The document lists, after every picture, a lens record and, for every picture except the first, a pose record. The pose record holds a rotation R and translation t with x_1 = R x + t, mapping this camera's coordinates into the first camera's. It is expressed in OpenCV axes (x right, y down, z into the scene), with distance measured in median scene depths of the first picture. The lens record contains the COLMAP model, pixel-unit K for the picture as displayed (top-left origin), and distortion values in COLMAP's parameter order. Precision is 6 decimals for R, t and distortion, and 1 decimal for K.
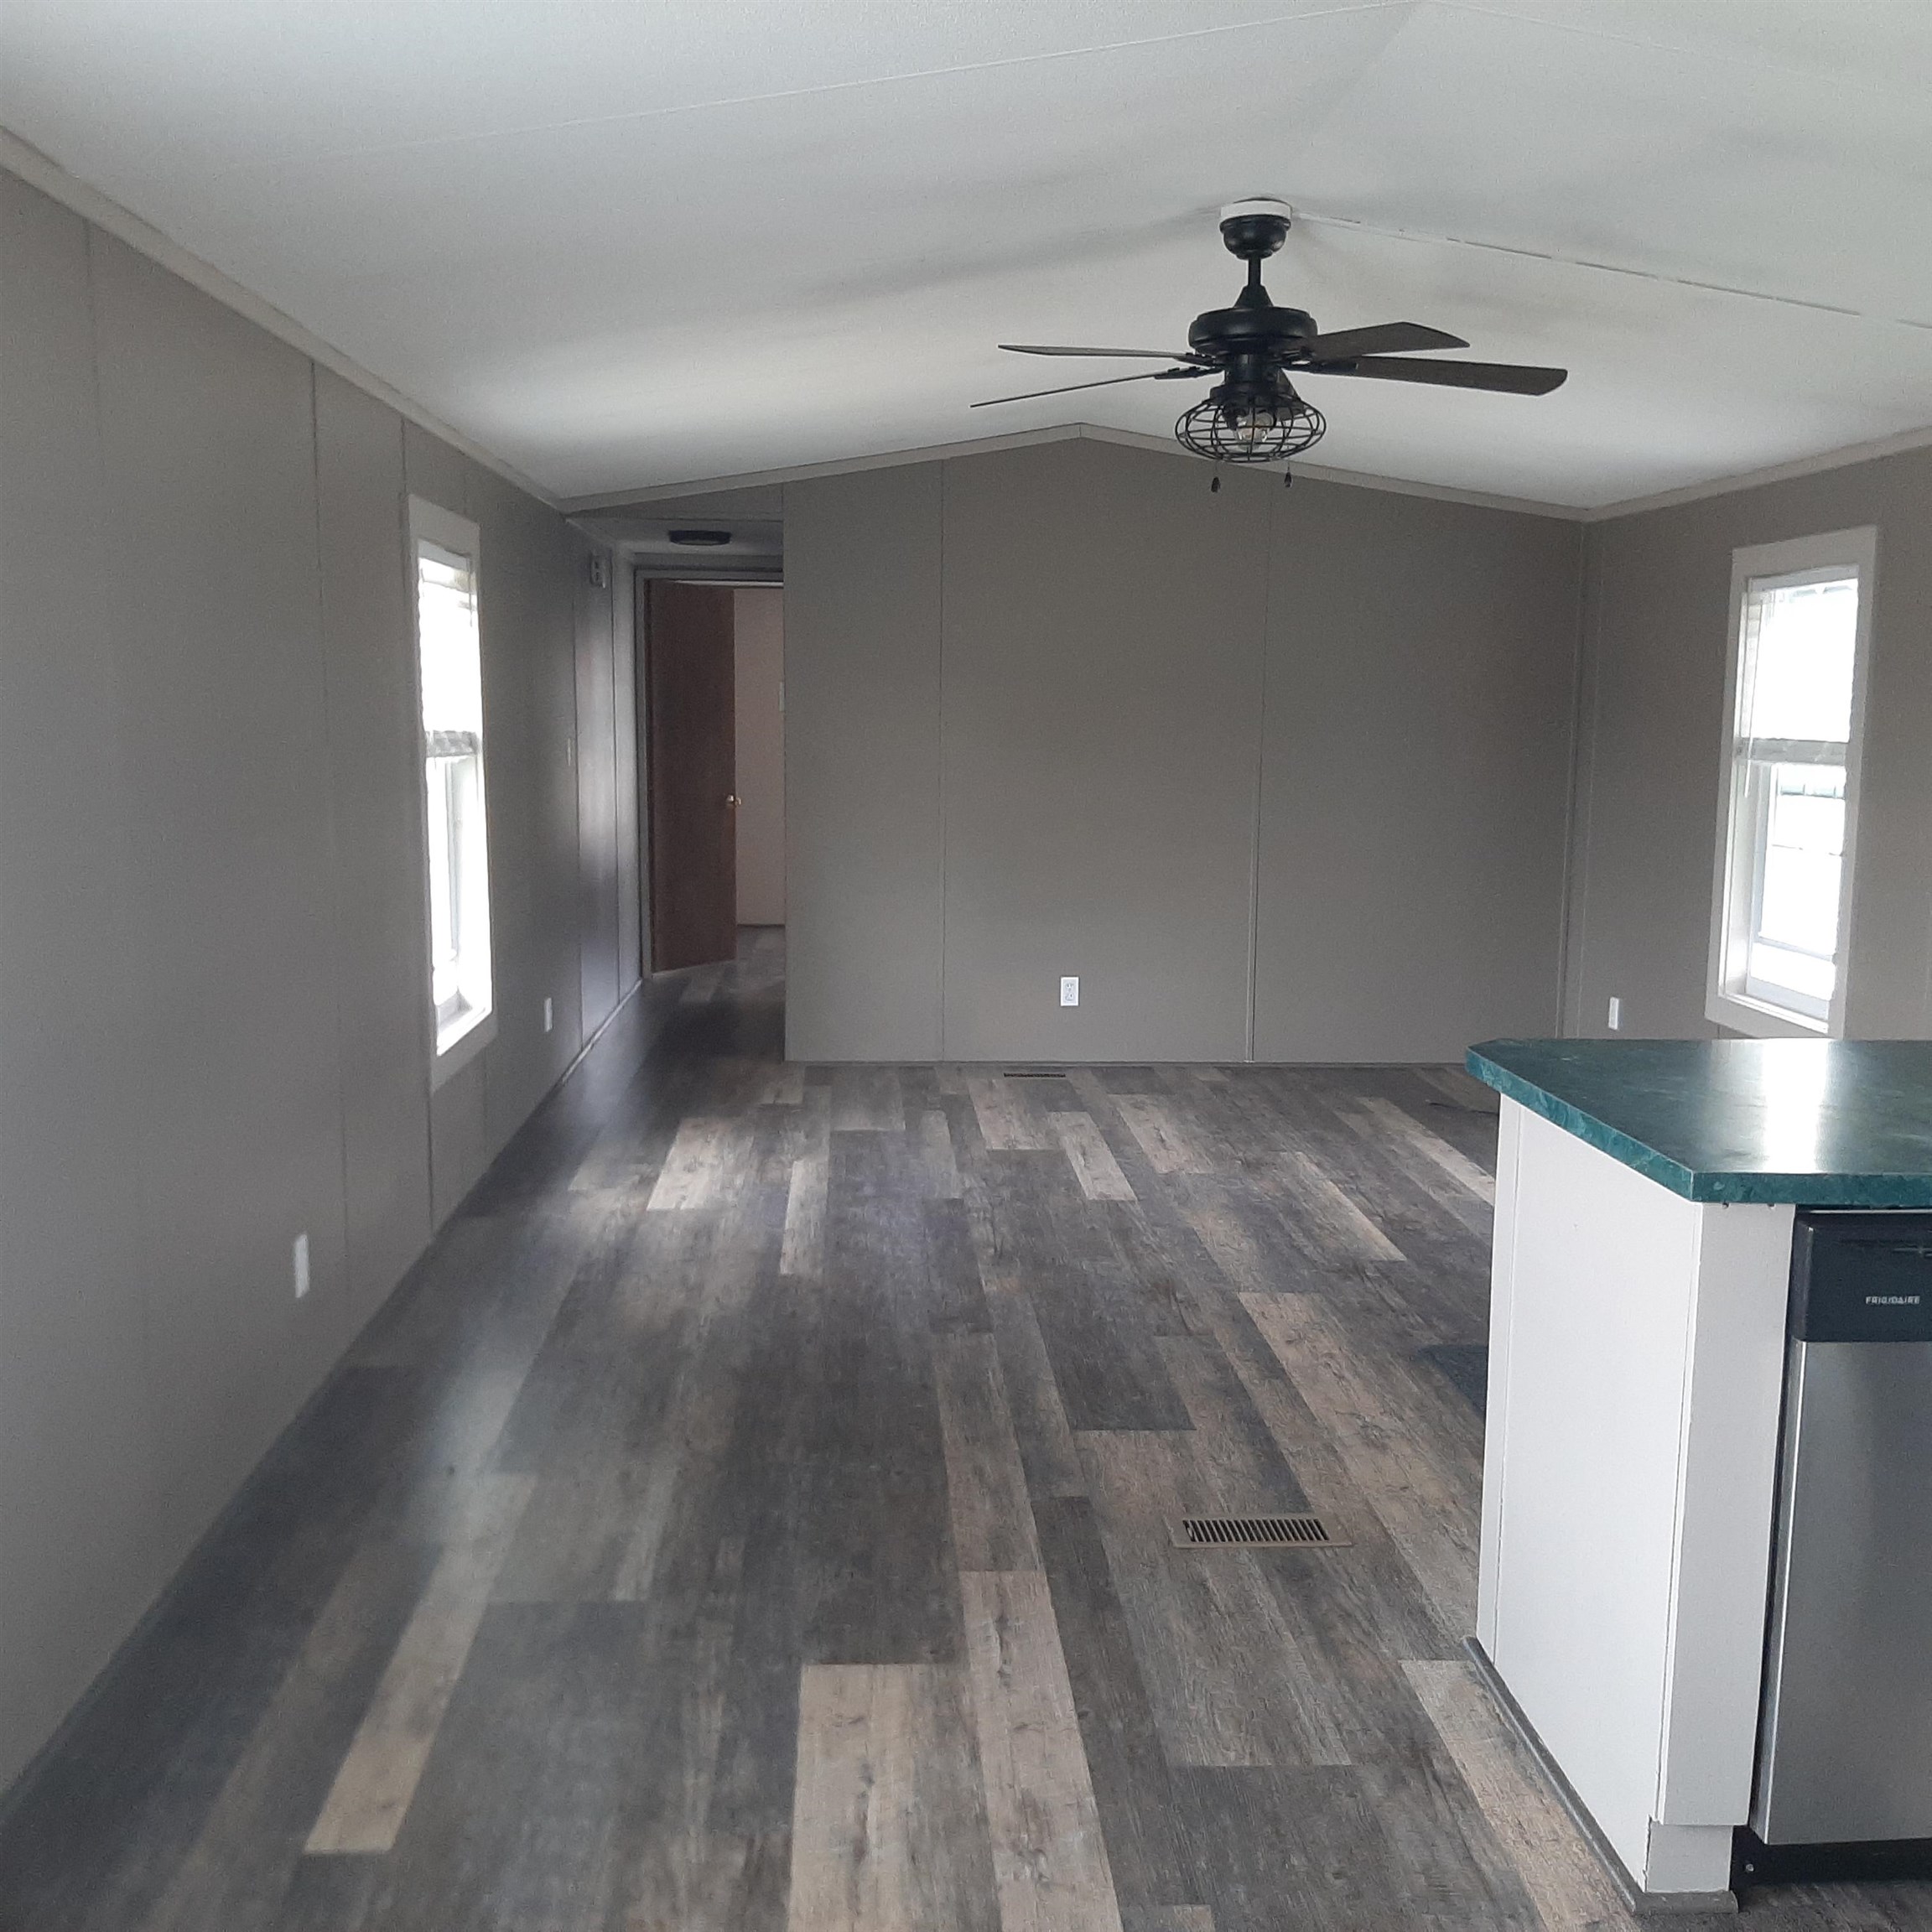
lens RADIAL K [[2013.0, 0, 967.0], [0, 2013.0, 966.6], [0, 0, 1]] dist [-0.018435, 0.000000]
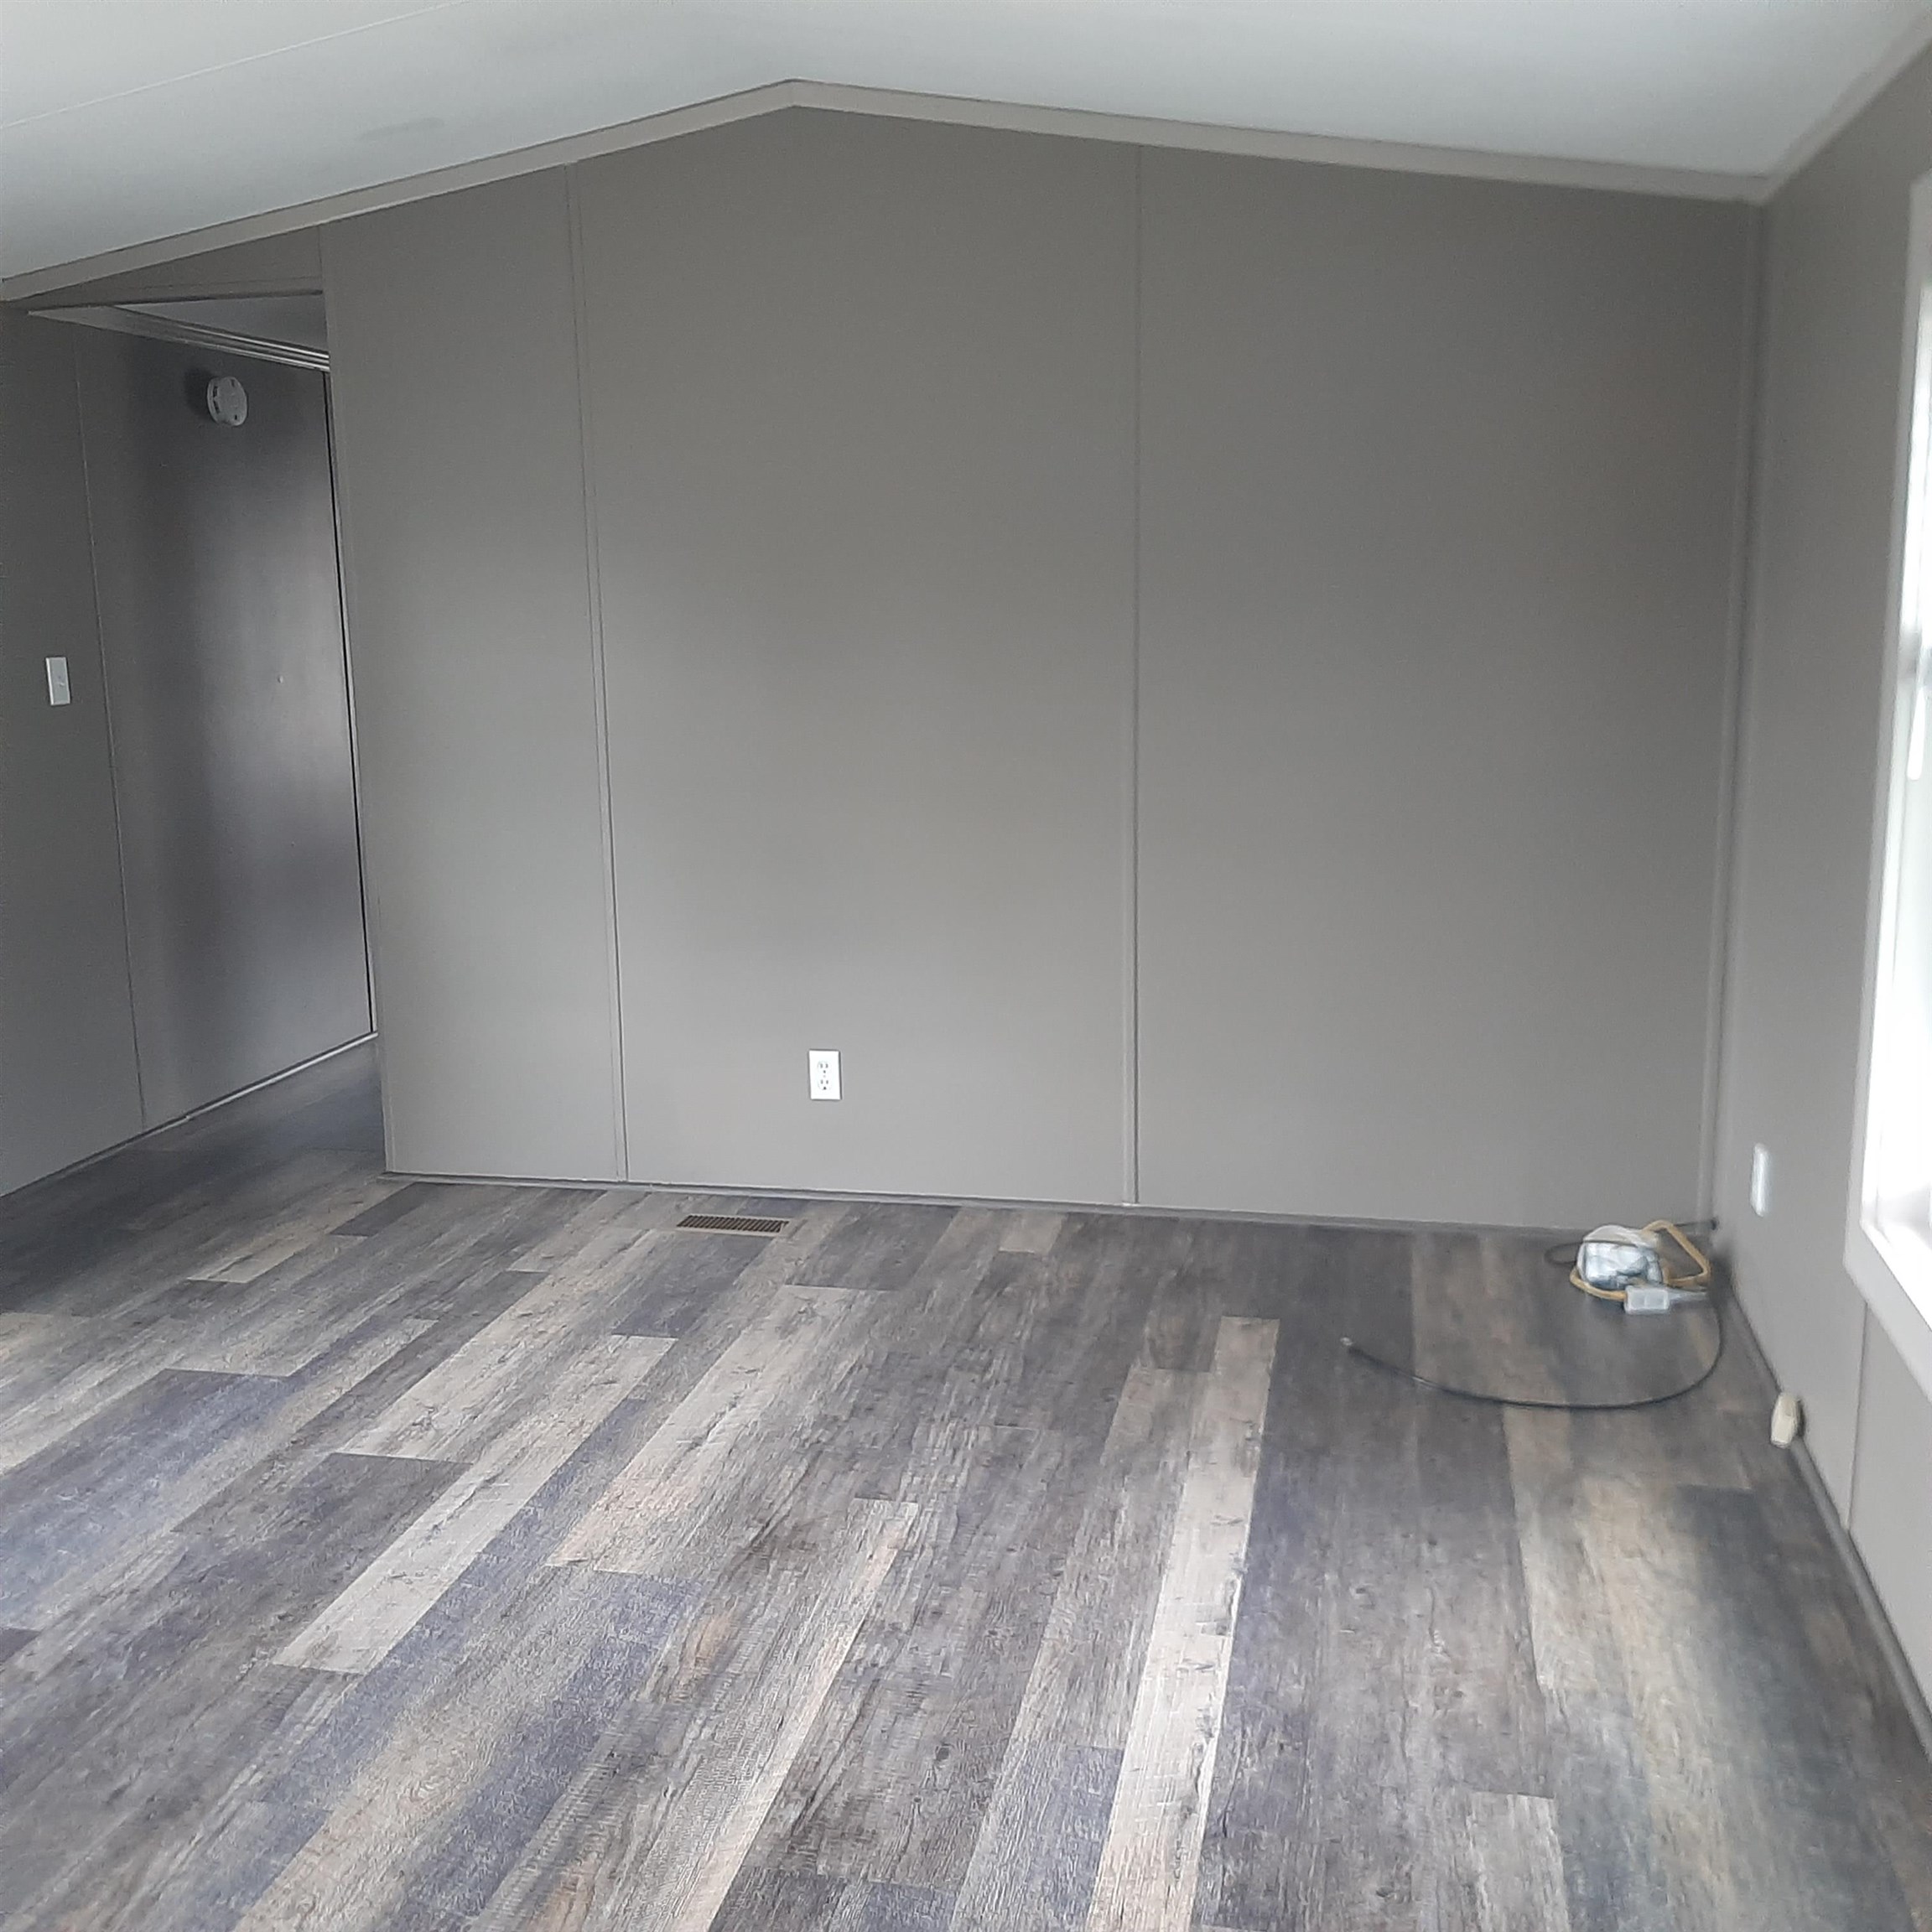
lens RADIAL K [[2013.0, 0, 965.5], [0, 2013.0, 967.6], [0, 0, 1]] dist [-0.018435, 0.000000]
pose [[0.964168, 0.015818, -0.264820, 0.354052], [-0.000172, 0.998258, 0.059000, -0.077899], [0.265292, -0.056841, 0.962491, 0.625908]]
